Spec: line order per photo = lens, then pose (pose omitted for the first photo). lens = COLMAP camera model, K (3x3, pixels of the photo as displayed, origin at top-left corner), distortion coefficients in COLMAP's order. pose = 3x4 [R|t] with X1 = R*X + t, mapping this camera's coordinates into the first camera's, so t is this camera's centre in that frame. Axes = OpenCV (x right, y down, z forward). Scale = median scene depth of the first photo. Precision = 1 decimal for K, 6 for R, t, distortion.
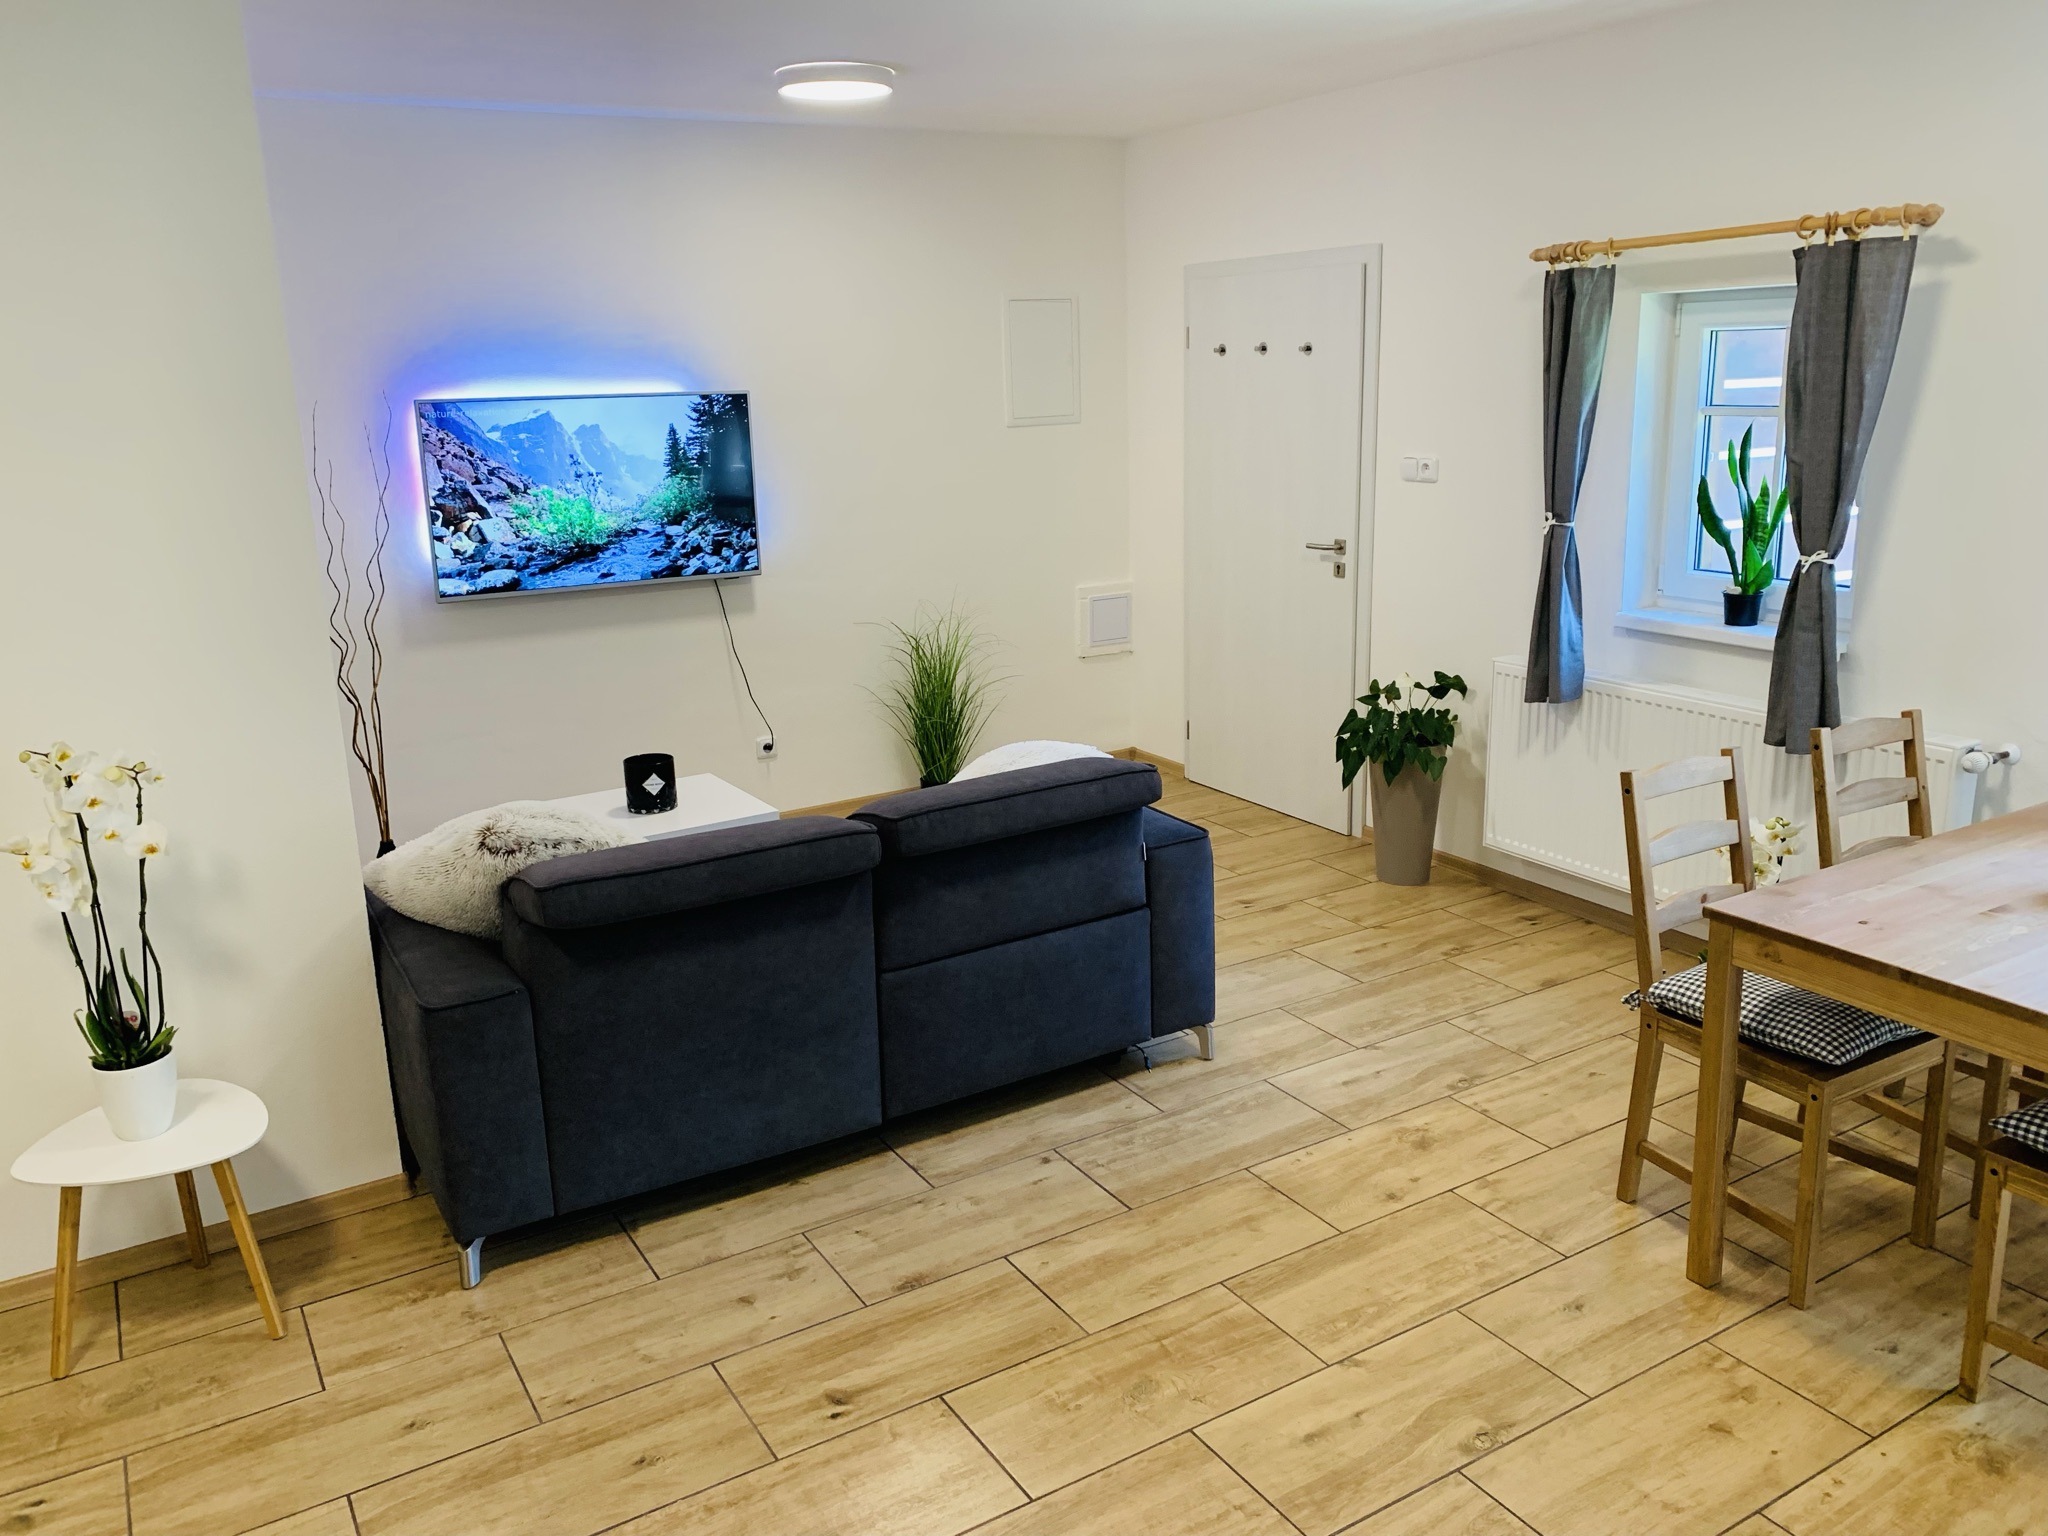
lens RADIAL K [[1559.5, 0, 1024.0], [0, 1559.5, 768.0], [0, 0, 1]] dist [0.008163, 0.005111]
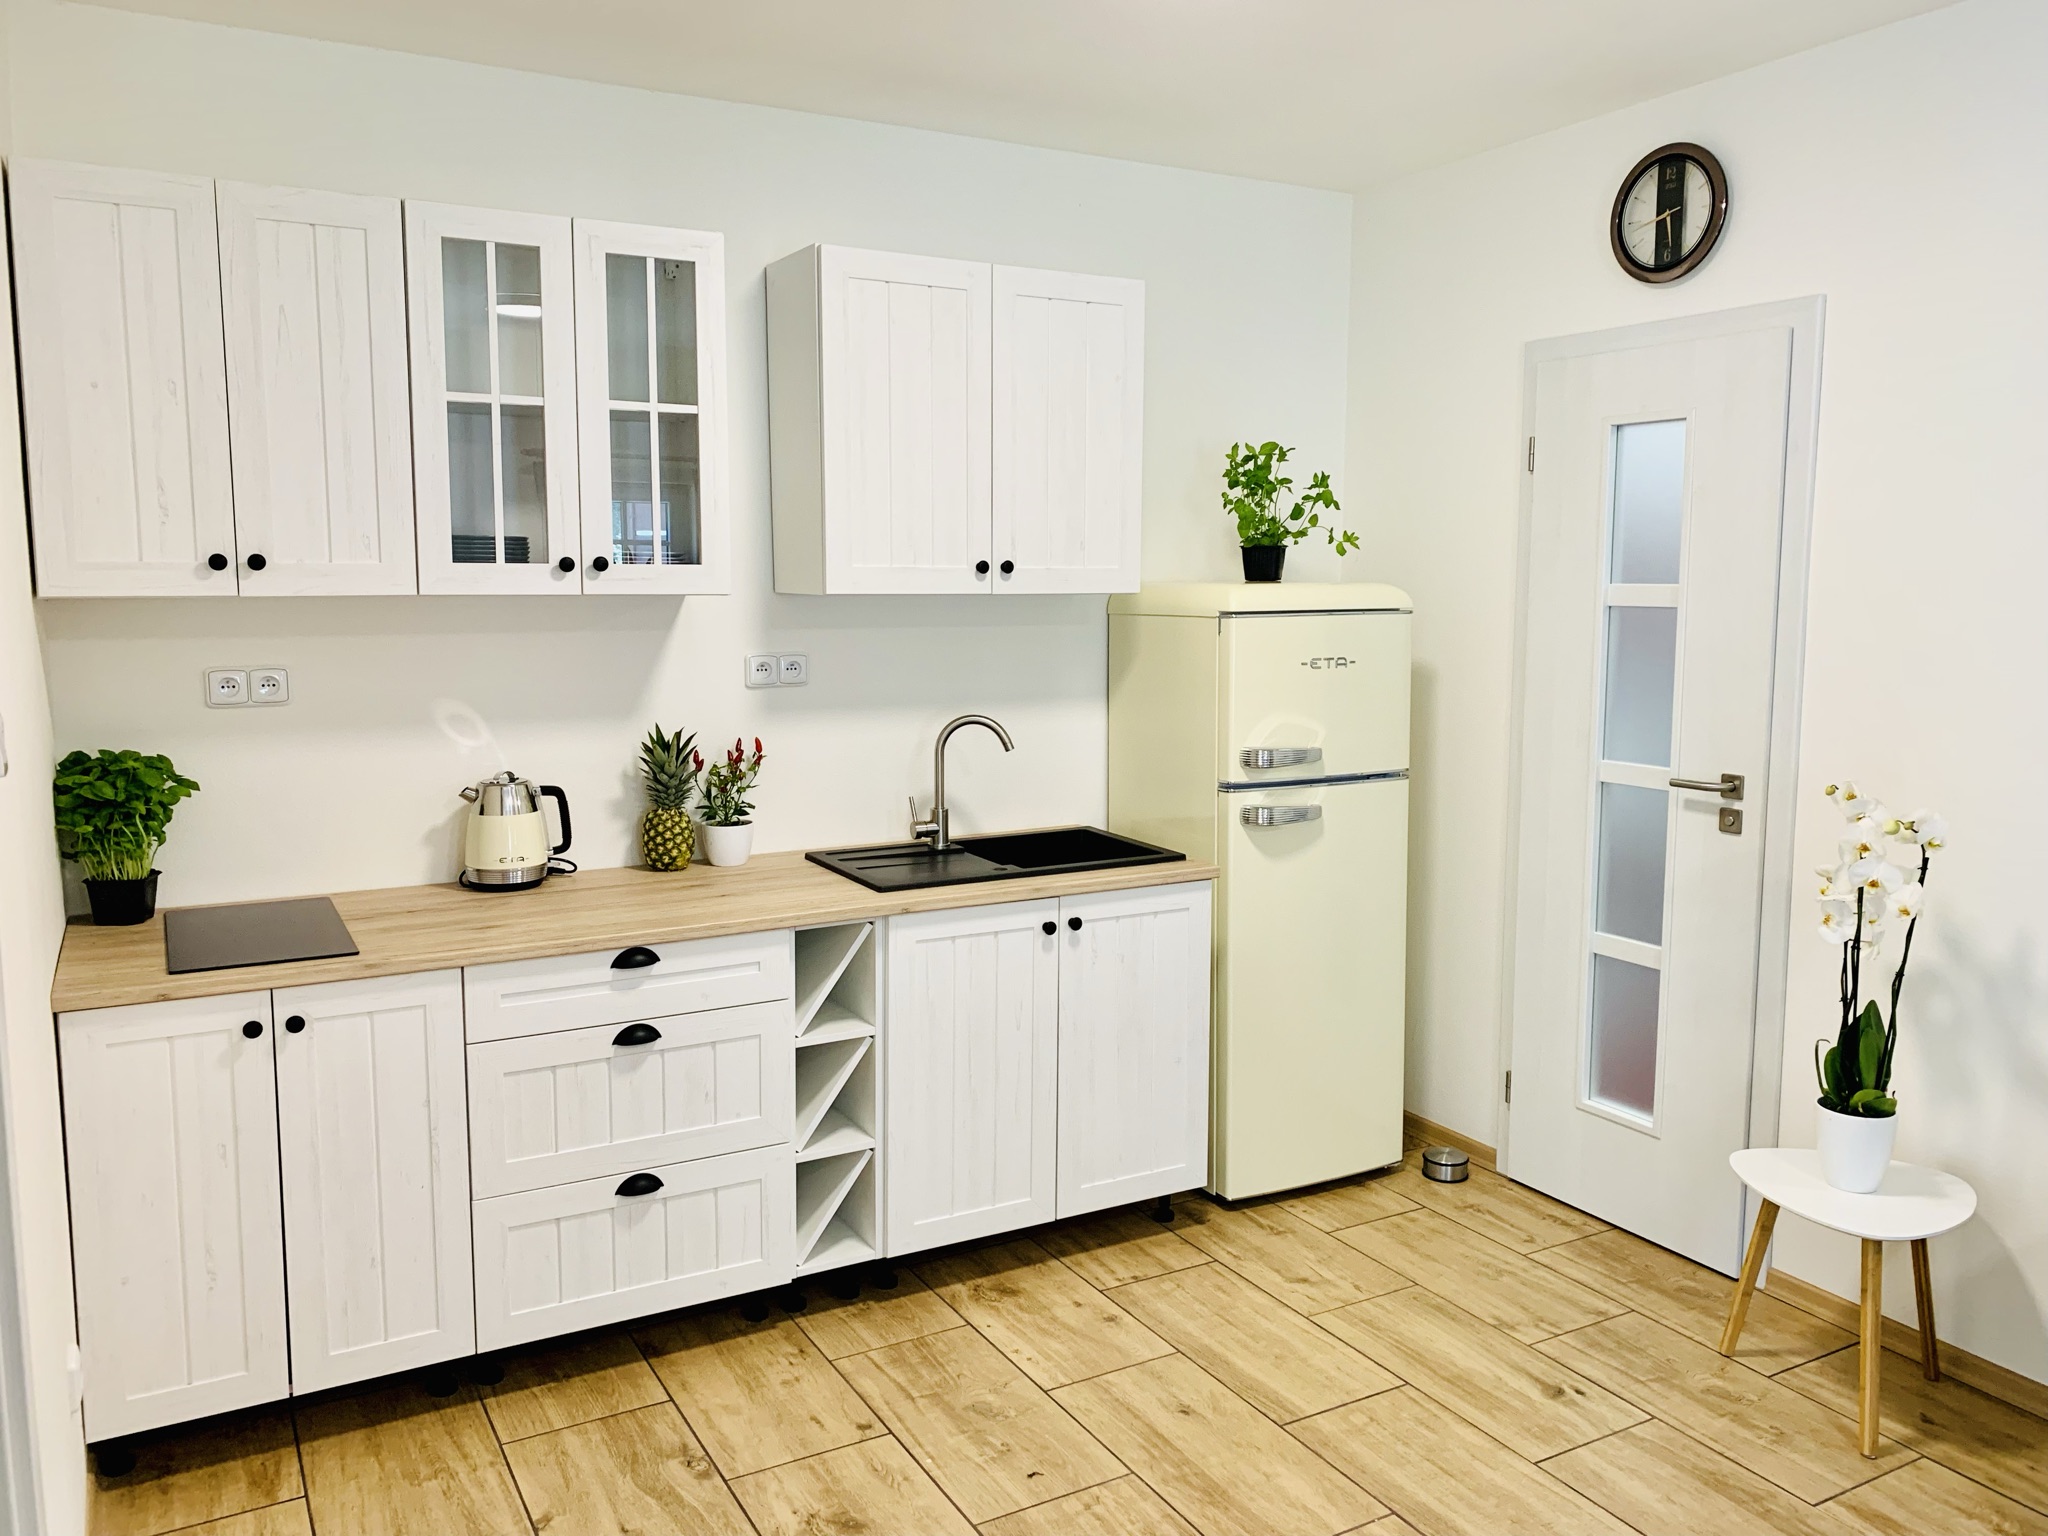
lens RADIAL K [[1559.5, 0, 1024.0], [0, 1559.5, 768.0], [0, 0, 1]] dist [0.008163, 0.005111]
pose [[-0.043989, 0.170185, -0.984430, 0.465604], [-0.220853, 0.959347, 0.175718, -0.110552], [0.974315, 0.225144, -0.004615, 0.419372]]
